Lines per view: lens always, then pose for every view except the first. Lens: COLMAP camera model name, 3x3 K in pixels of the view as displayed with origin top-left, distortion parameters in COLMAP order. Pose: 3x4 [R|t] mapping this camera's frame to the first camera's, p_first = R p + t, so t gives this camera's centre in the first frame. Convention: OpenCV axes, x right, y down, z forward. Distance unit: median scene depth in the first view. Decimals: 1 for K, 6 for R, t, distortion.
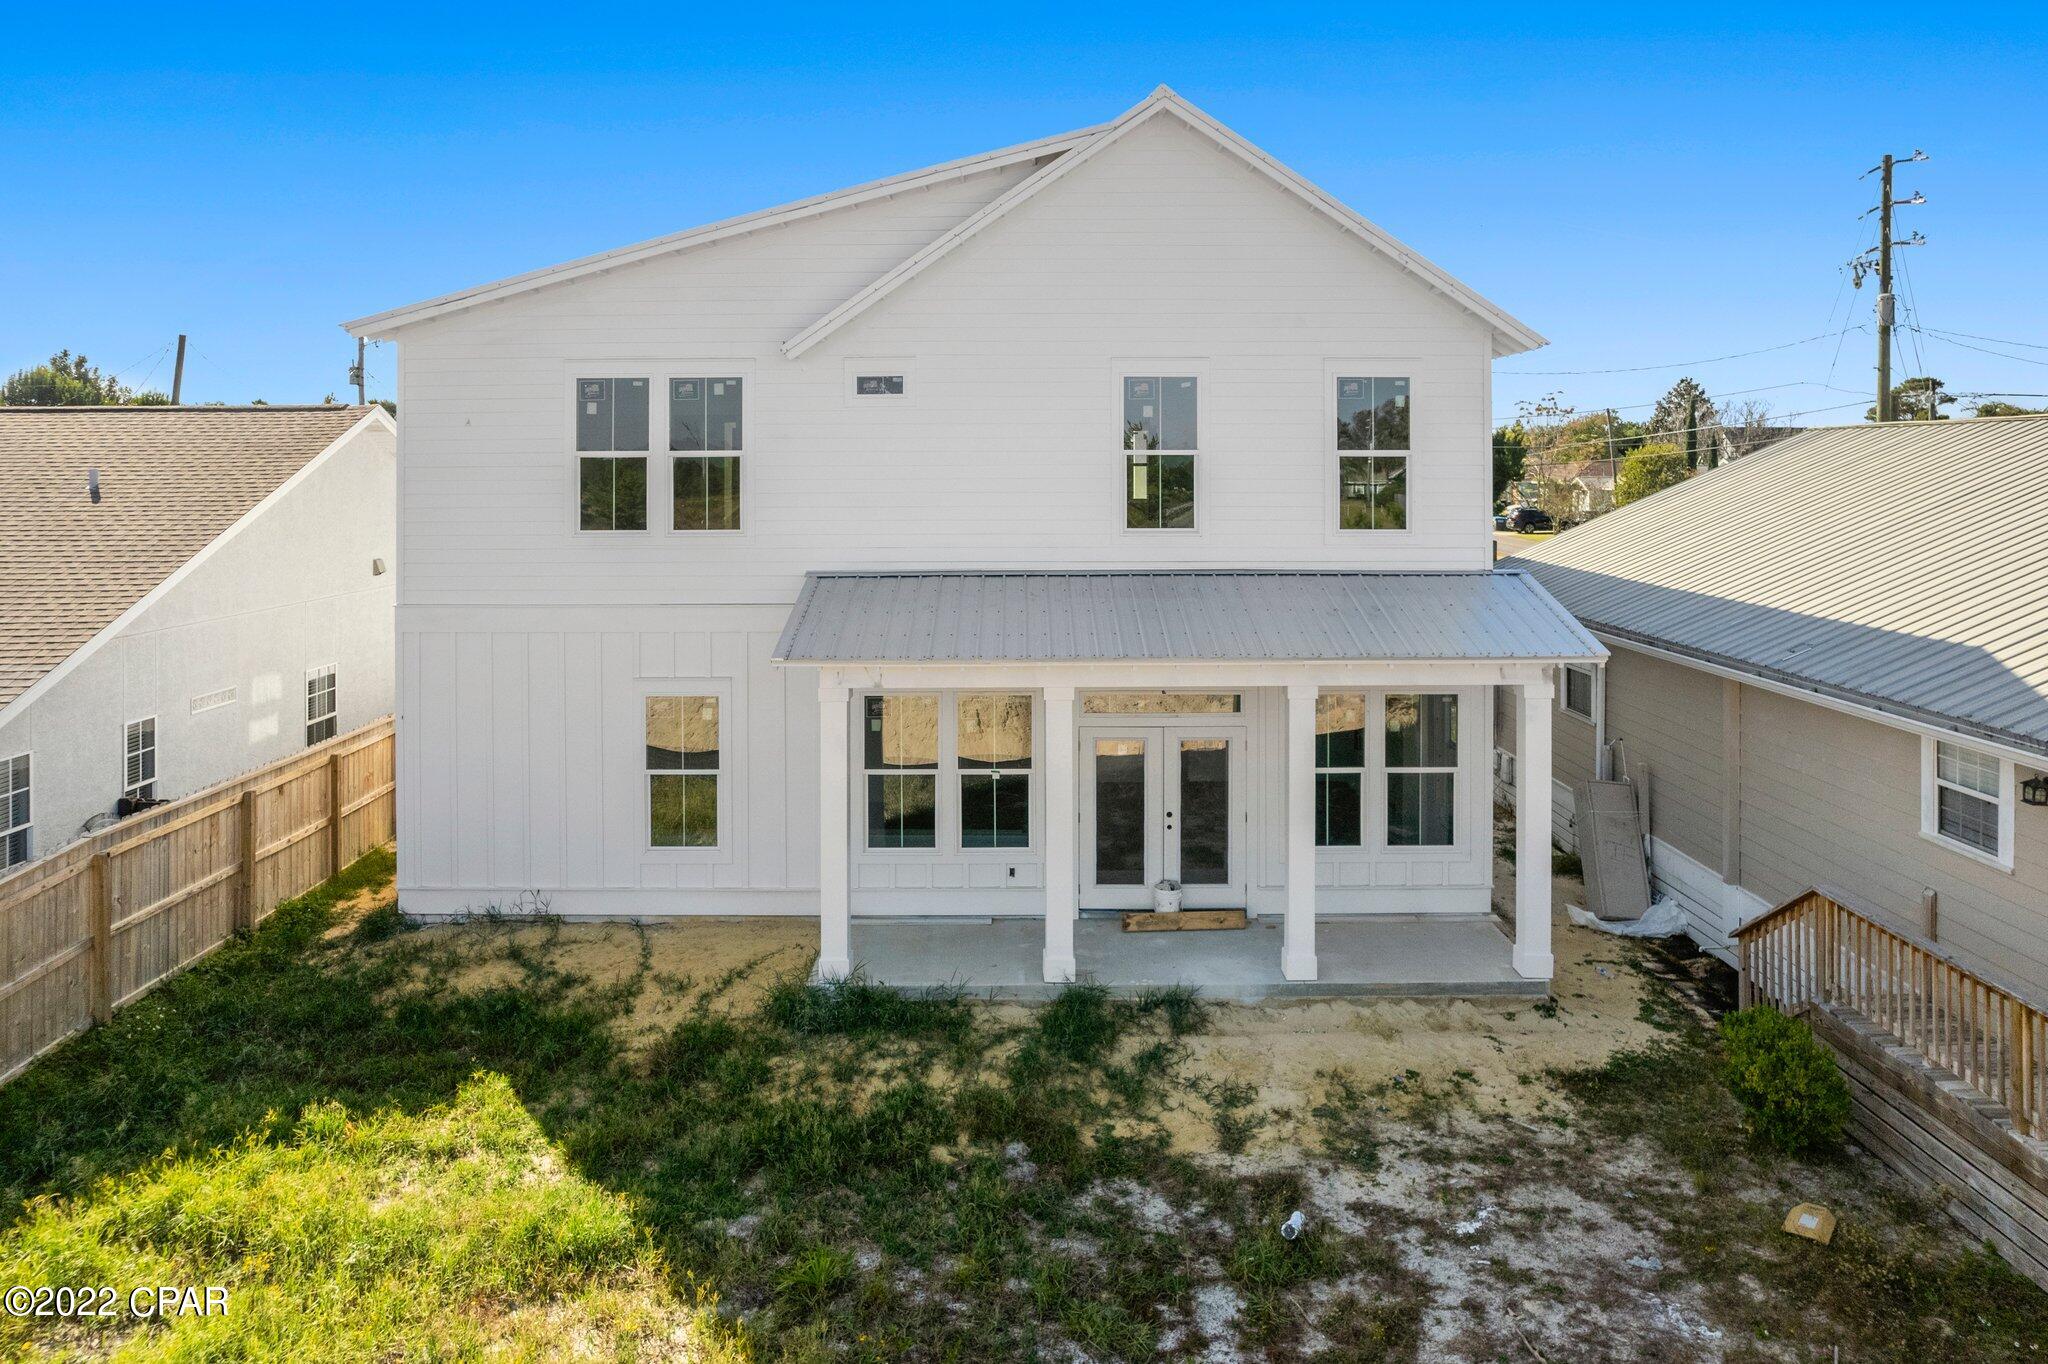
lens RADIAL K [[1323.9, 0, 1025.2], [0, 1323.9, 670.4], [0, 0, 1]] dist [-0.072851, 0.051622]
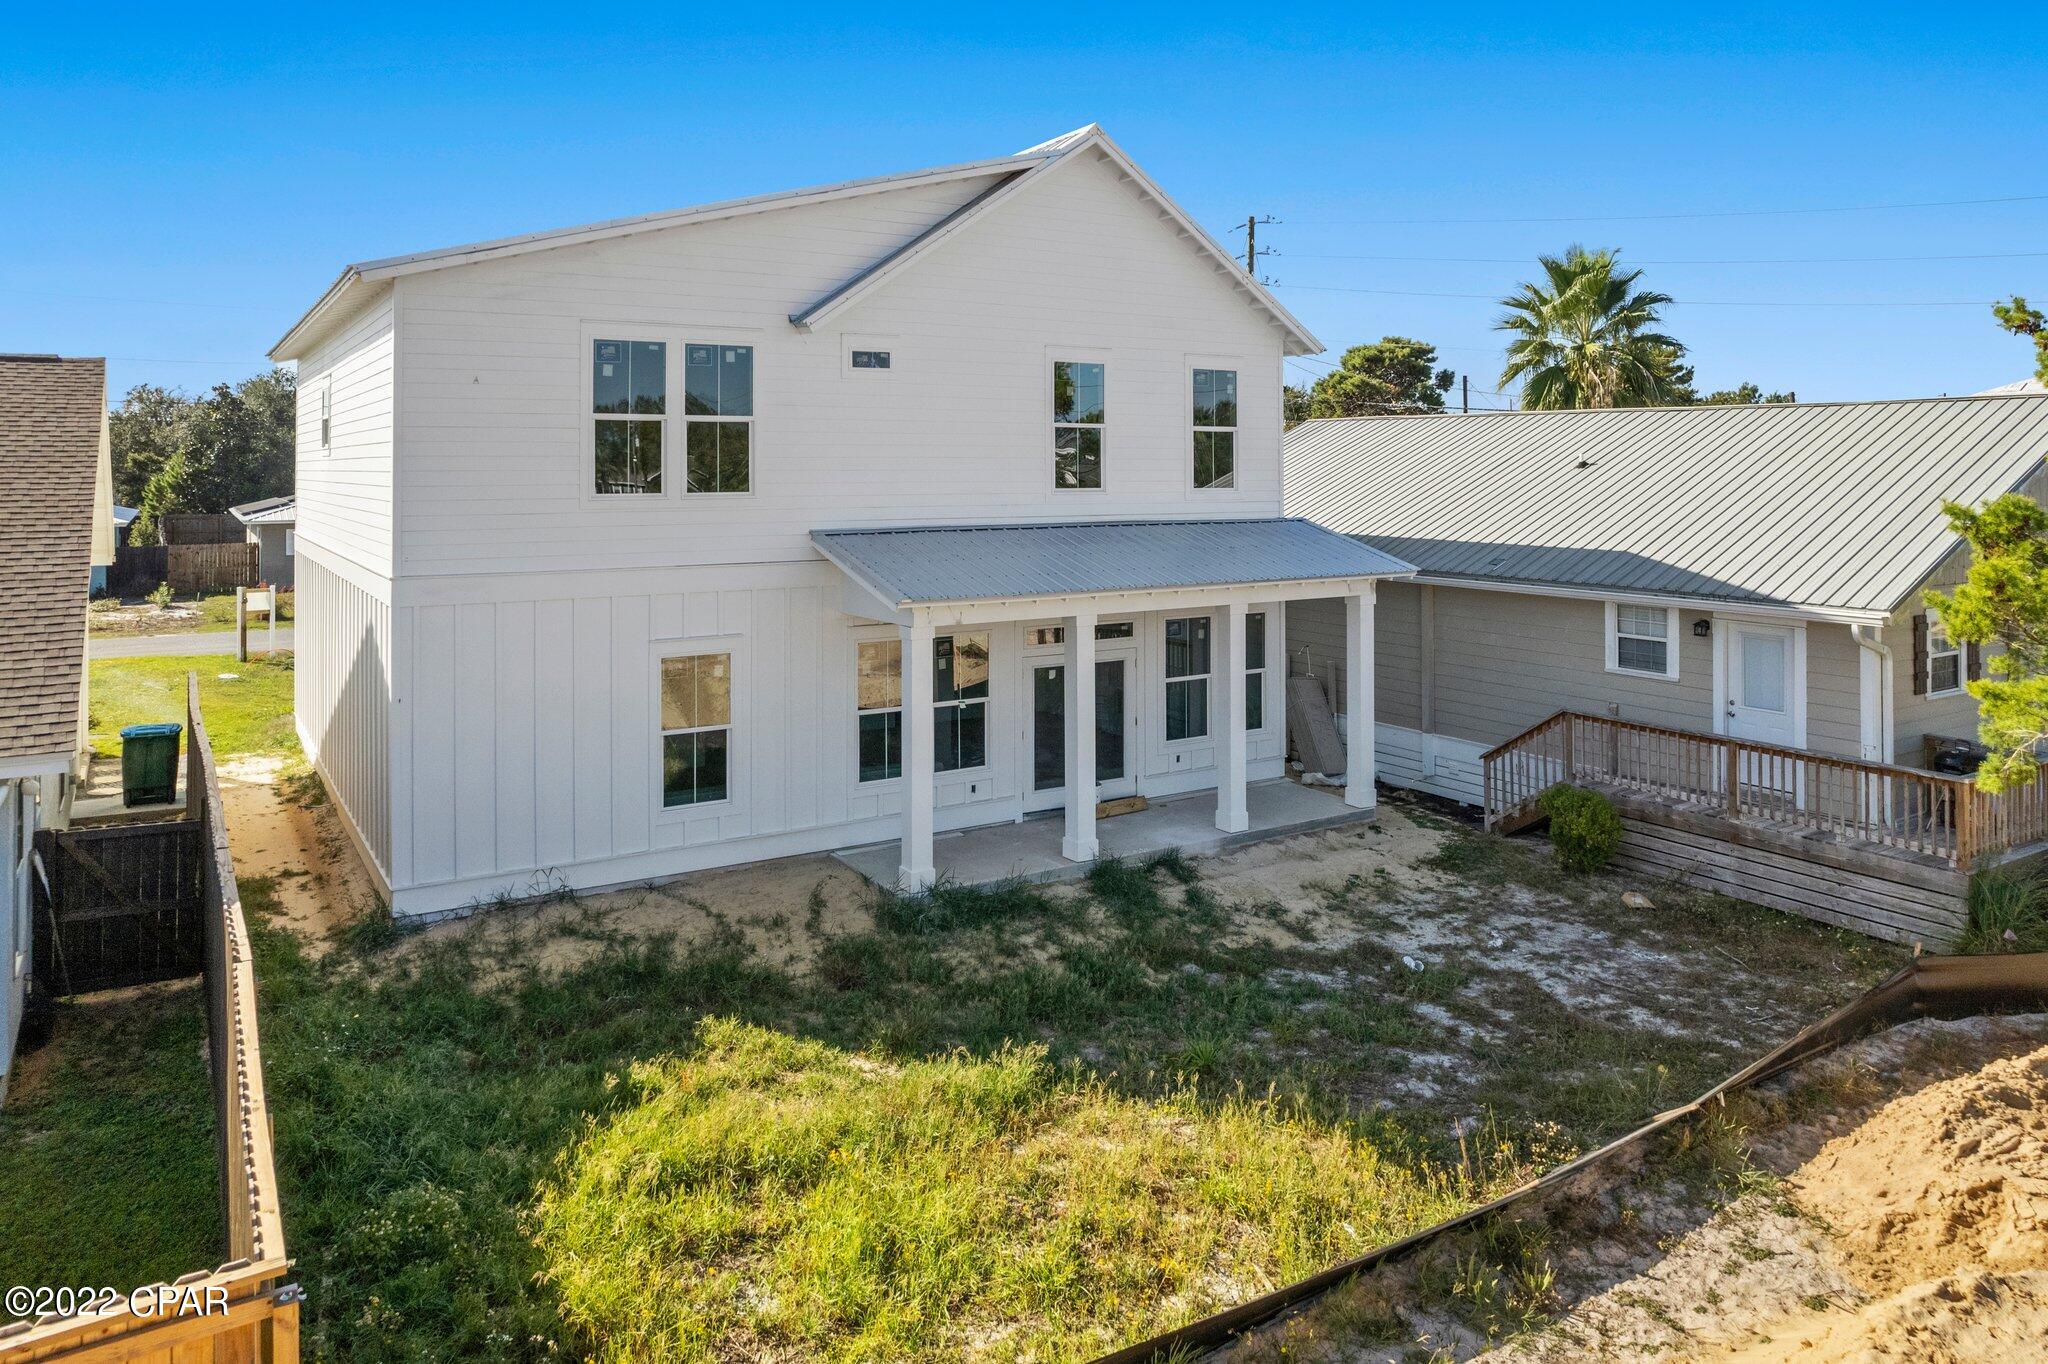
lens RADIAL K [[1293.6, 0, 1024.0], [0, 1293.6, 682.0], [0, 0, 1]] dist [-0.084988, 0.079816]
pose [[0.856041, -0.082542, 0.510274, -0.573026], [0.075064, 0.996555, 0.035275, 0.024940], [-0.511428, 0.008107, 0.859288, 0.008630]]
